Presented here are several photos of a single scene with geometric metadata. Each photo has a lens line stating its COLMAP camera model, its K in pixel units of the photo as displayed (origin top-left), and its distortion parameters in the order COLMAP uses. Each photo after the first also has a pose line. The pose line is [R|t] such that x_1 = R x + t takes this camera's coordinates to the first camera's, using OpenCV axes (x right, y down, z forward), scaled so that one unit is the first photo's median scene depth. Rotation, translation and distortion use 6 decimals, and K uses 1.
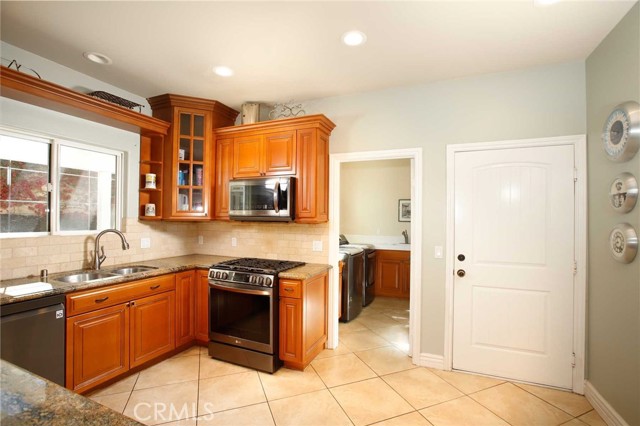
lens RADIAL K [[295.7, 0, 320.9], [0, 295.7, 216.0], [0, 0, 1]] dist [-0.022479, 0.000390]
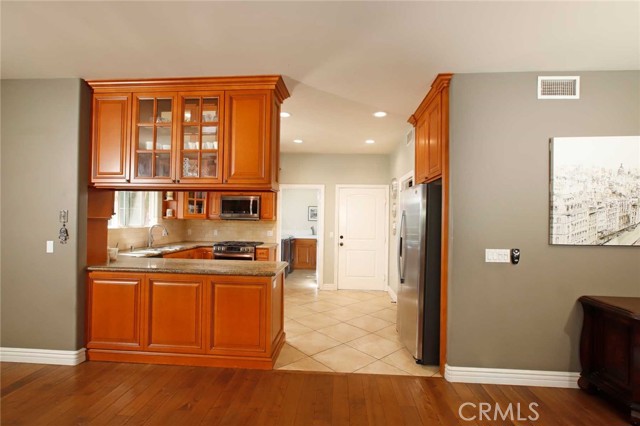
lens RADIAL K [[295.7, 0, 320.3], [0, 295.7, 214.9], [0, 0, 1]] dist [-0.022479, 0.000390]
pose [[0.947913, 0.007834, 0.318434, -0.305608], [-0.006660, 0.999966, -0.004776, -0.007106], [-0.318461, 0.002406, 0.947933, -0.854877]]
